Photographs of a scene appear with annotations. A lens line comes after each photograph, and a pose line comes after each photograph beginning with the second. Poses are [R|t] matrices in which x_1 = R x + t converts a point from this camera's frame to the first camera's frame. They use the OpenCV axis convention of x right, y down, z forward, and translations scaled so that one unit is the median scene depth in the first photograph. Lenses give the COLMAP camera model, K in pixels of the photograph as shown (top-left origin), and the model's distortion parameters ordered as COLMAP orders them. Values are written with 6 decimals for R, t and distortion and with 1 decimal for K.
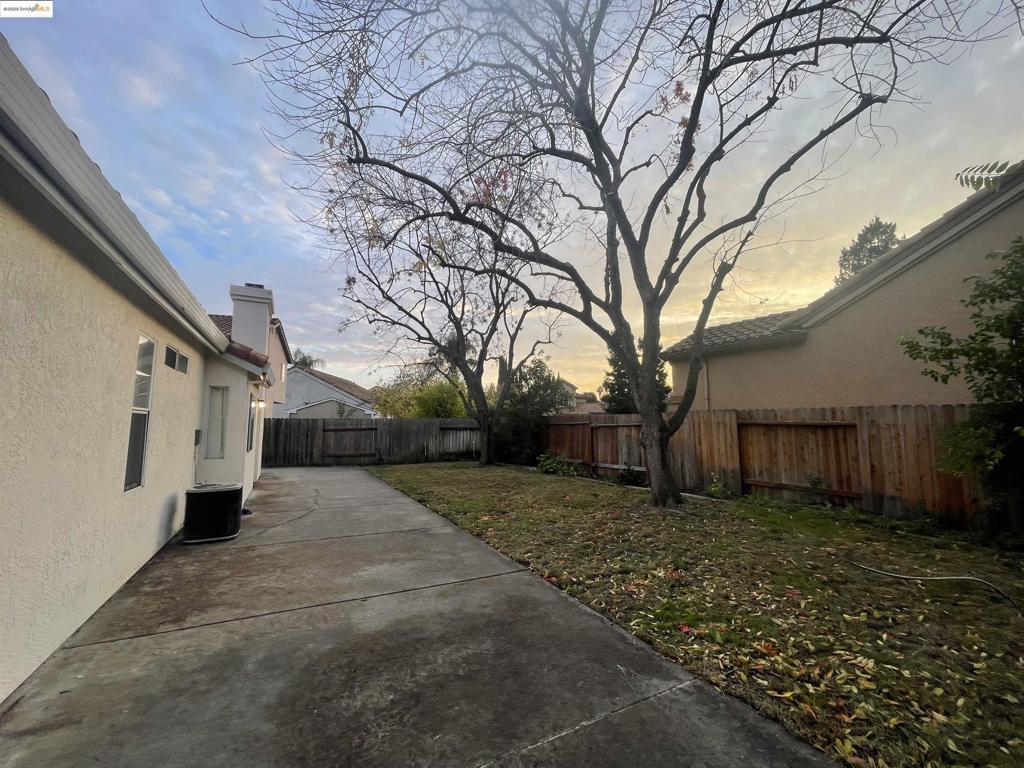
lens RADIAL K [[412.7, 0, 506.4], [0, 412.7, 382.9], [0, 0, 1]] dist [0.000959, 0.000089]
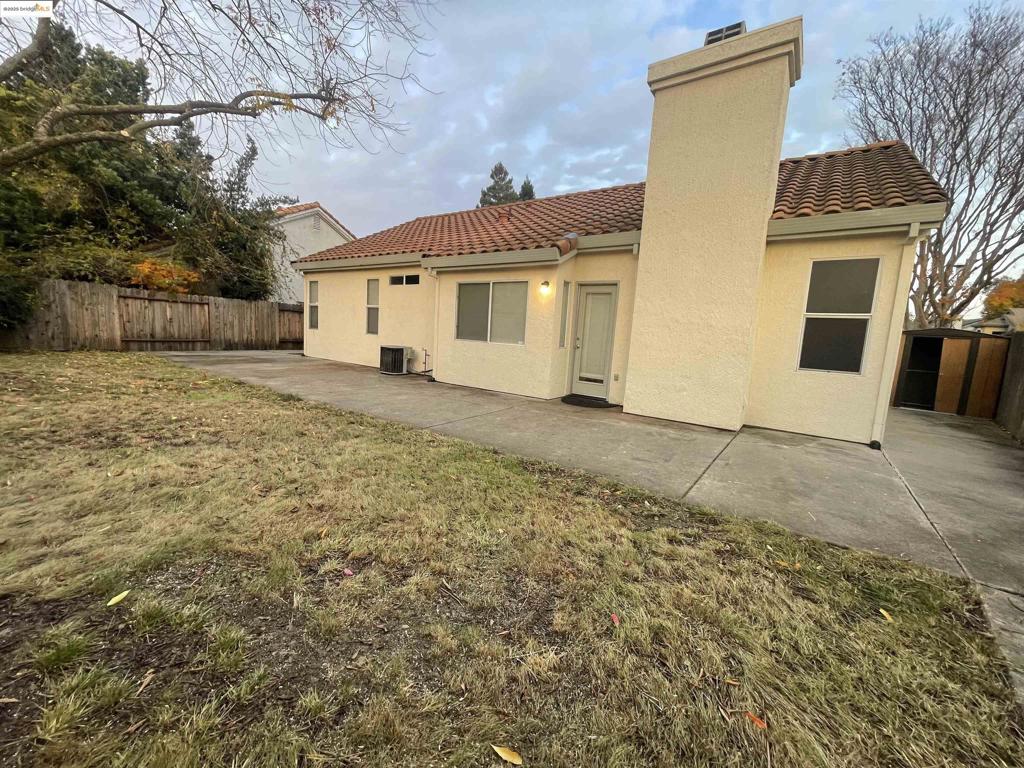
lens RADIAL K [[412.7, 0, 509.9], [0, 412.7, 383.6], [0, 0, 1]] dist [0.000959, 0.000089]
pose [[-0.895876, -0.001099, -0.444302, -0.478790], [-0.017827, 0.999281, 0.033474, 0.462744], [0.443945, 0.037909, -0.895252, 3.807775]]
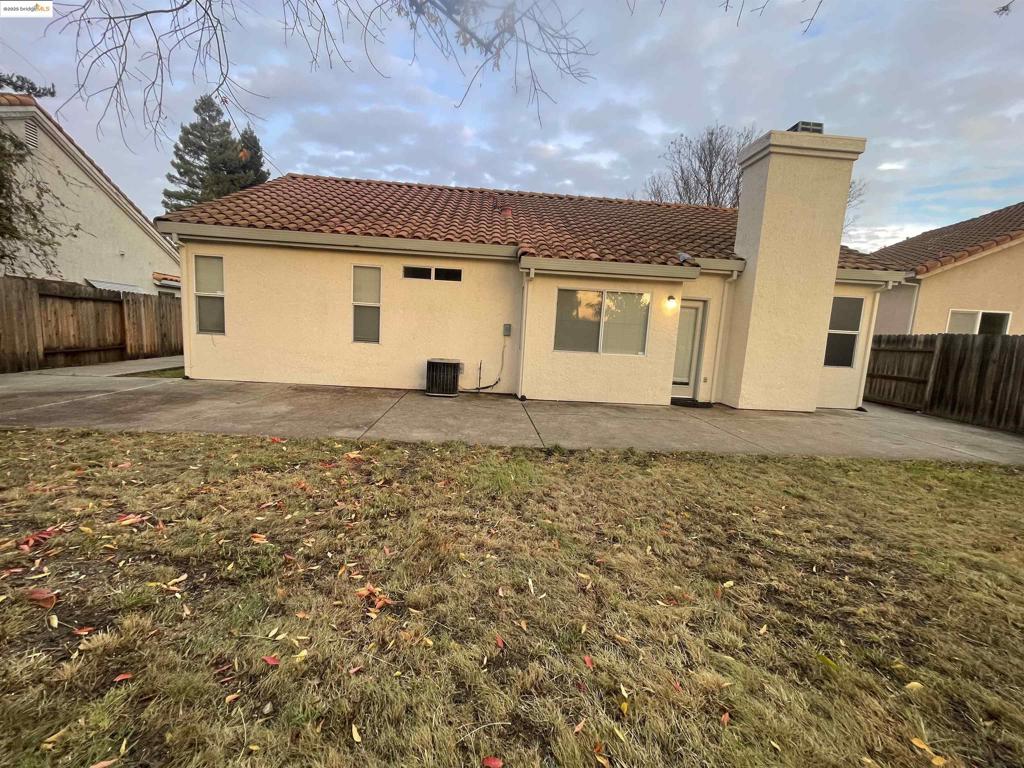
lens RADIAL K [[412.7, 0, 516.7], [0, 412.7, 384.5], [0, 0, 1]] dist [0.000959, 0.000089]
pose [[-0.419684, 0.085320, -0.903651, 0.624262], [0.034246, 0.996352, 0.078167, 0.315550], [0.907024, 0.001859, -0.421075, 2.452764]]
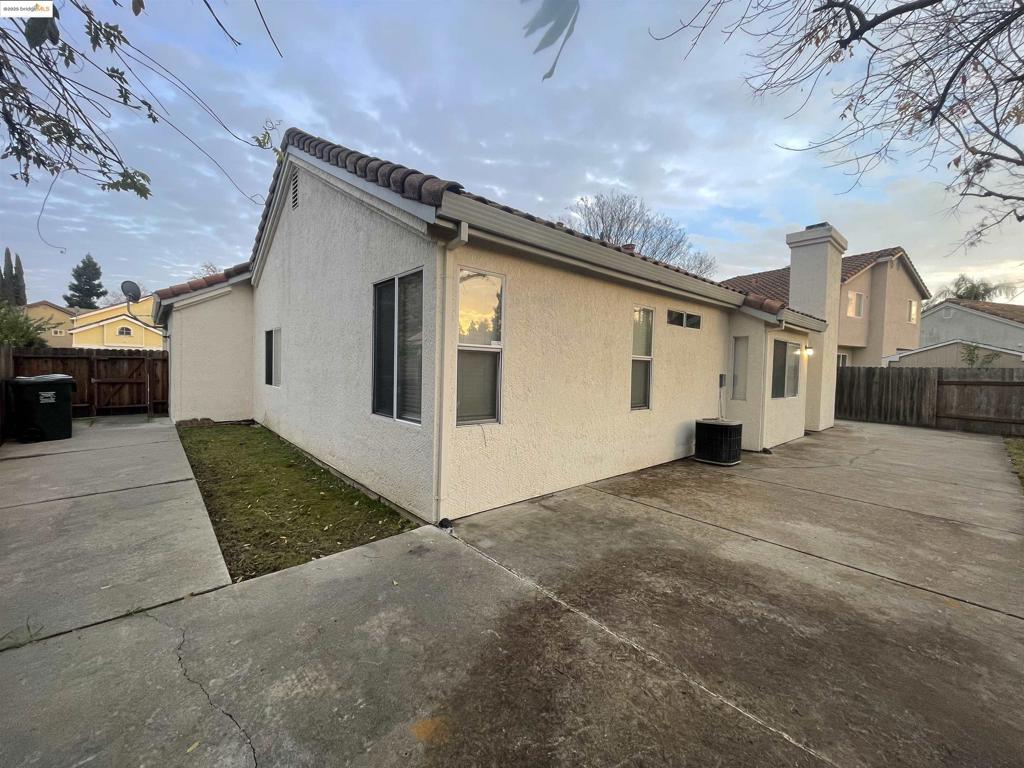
lens RADIAL K [[412.7, 0, 508.1], [0, 412.7, 383.6], [0, 0, 1]] dist [0.000959, 0.000089]
pose [[0.233366, 0.038543, -0.971625, 0.427623], [0.077875, 0.995264, 0.058184, 0.034937], [0.969266, -0.089243, 0.229260, 0.191742]]
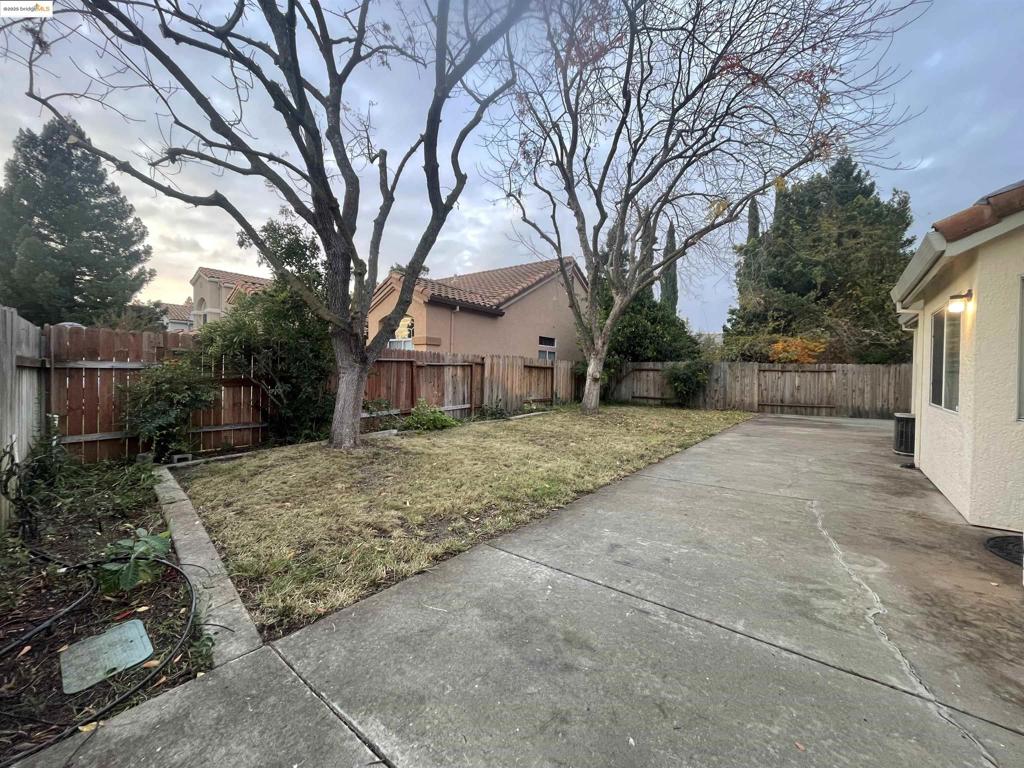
lens RADIAL K [[412.7, 0, 508.8], [0, 412.7, 378.7], [0, 0, 1]] dist [0.000959, 0.000089]
pose [[-0.407973, -0.021082, 0.912751, -1.900350], [-0.106955, 0.993953, -0.024848, 0.405678], [-0.906708, -0.107761, -0.407761, 3.554011]]
